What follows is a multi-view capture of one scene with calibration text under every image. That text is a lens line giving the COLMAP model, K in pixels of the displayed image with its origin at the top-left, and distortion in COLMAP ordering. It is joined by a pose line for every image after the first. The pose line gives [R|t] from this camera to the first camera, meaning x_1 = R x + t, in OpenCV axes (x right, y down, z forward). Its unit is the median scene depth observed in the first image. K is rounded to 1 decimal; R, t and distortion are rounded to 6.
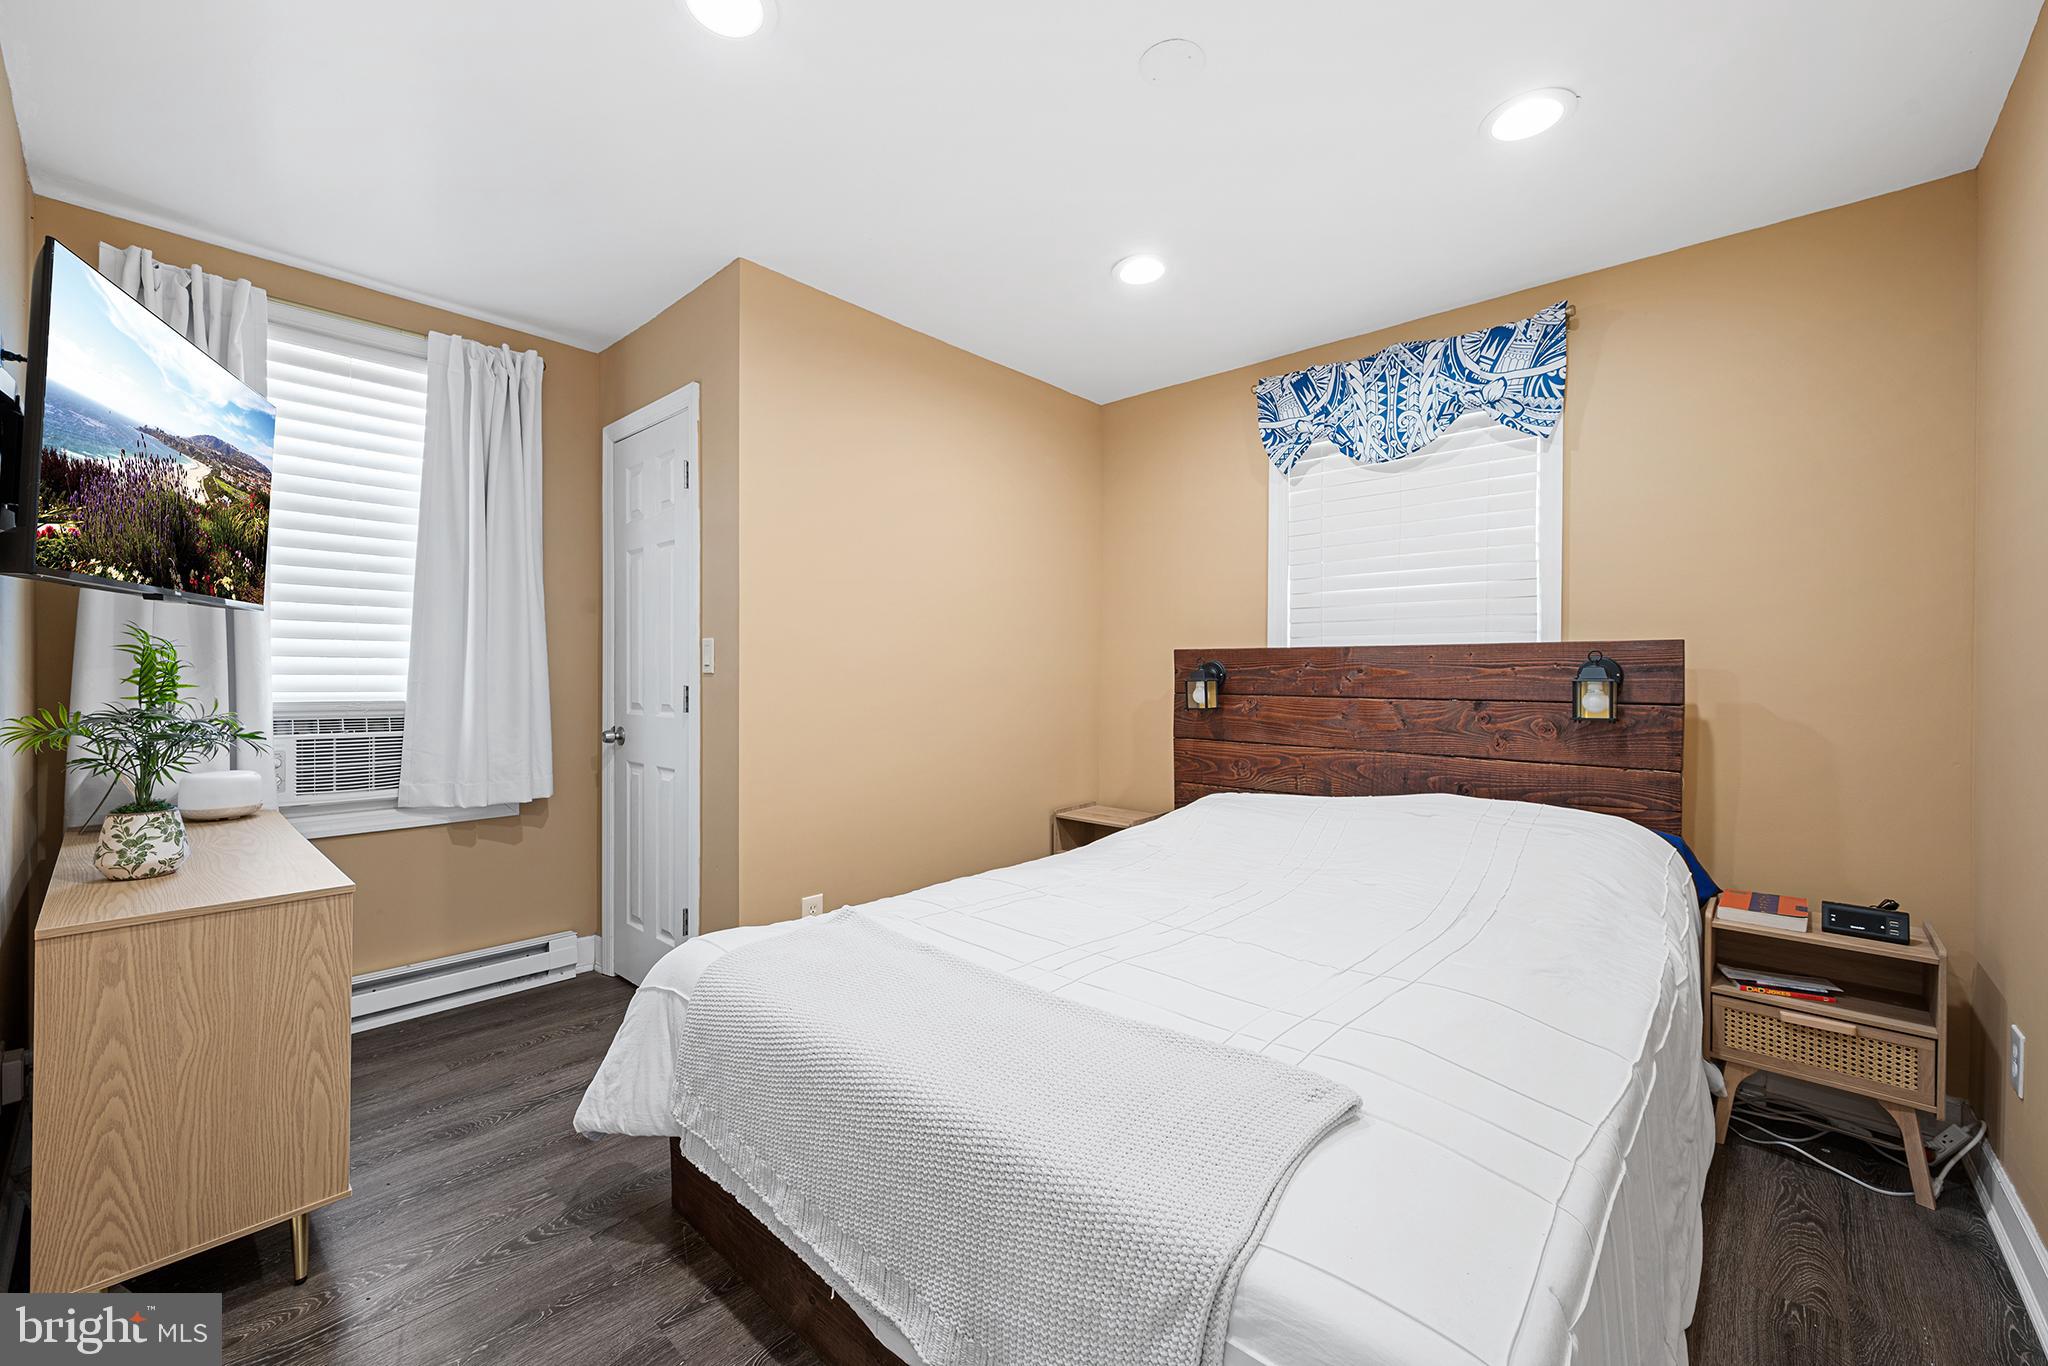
lens RADIAL K [[789.8, 0, 1015.8], [0, 789.8, 672.5], [0, 0, 1]] dist [0.000239, 0.000050]
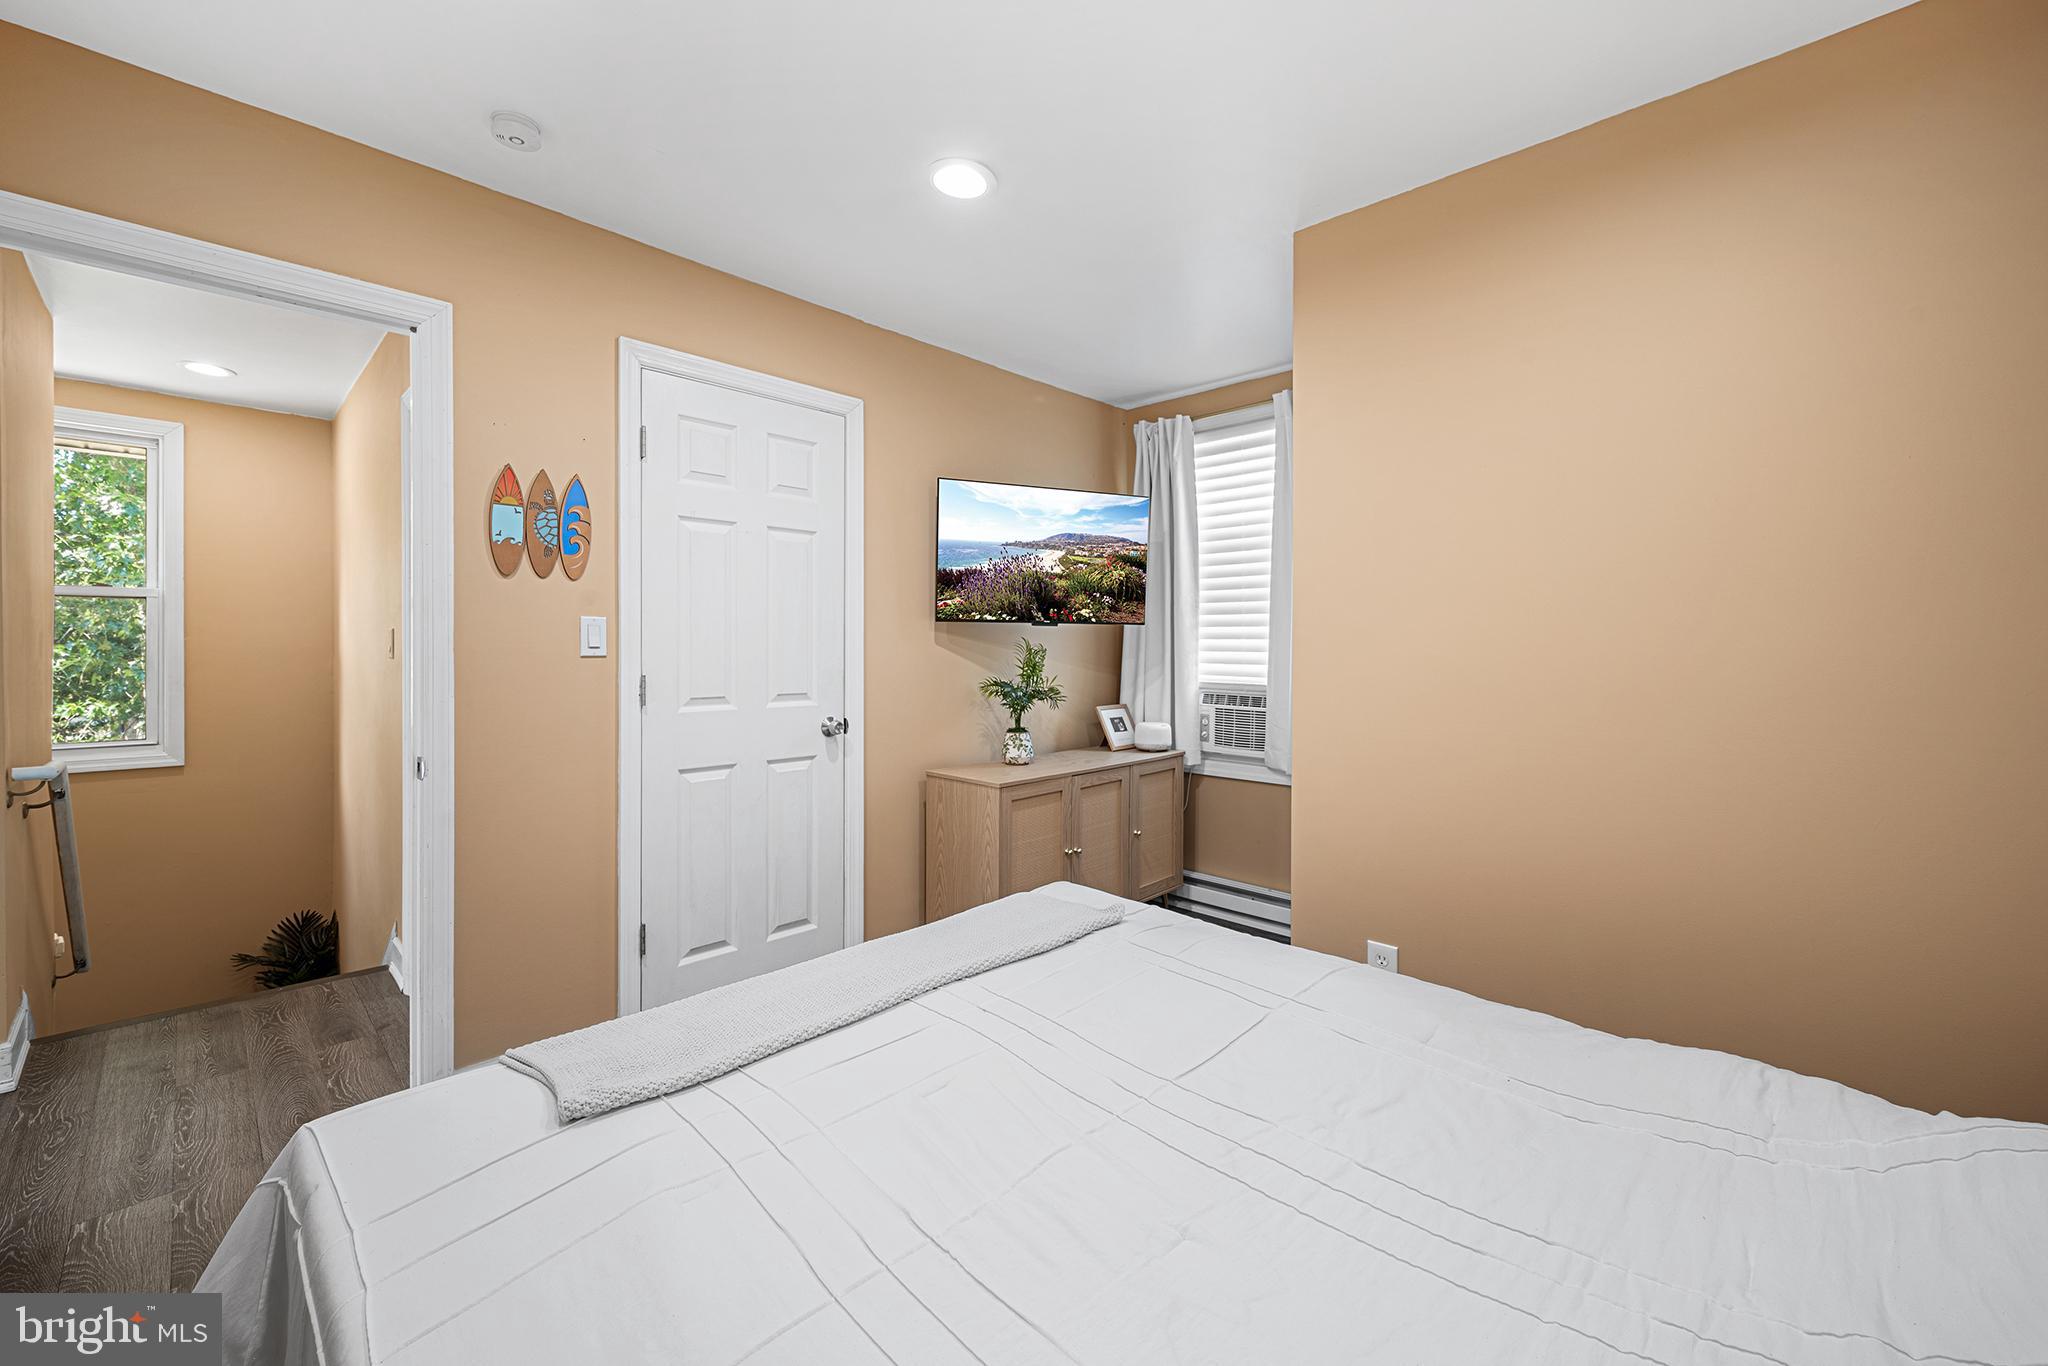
lens RADIAL K [[816.0, 0, 1020.1], [0, 816.0, 655.9], [0, 0, 1]] dist [-0.015998, 0.000030]
pose [[-0.034430, 0.005069, -0.999394, 0.862187], [-0.000102, 0.999987, 0.005076, -0.027458], [0.999407, 0.000277, -0.034429, 0.958564]]
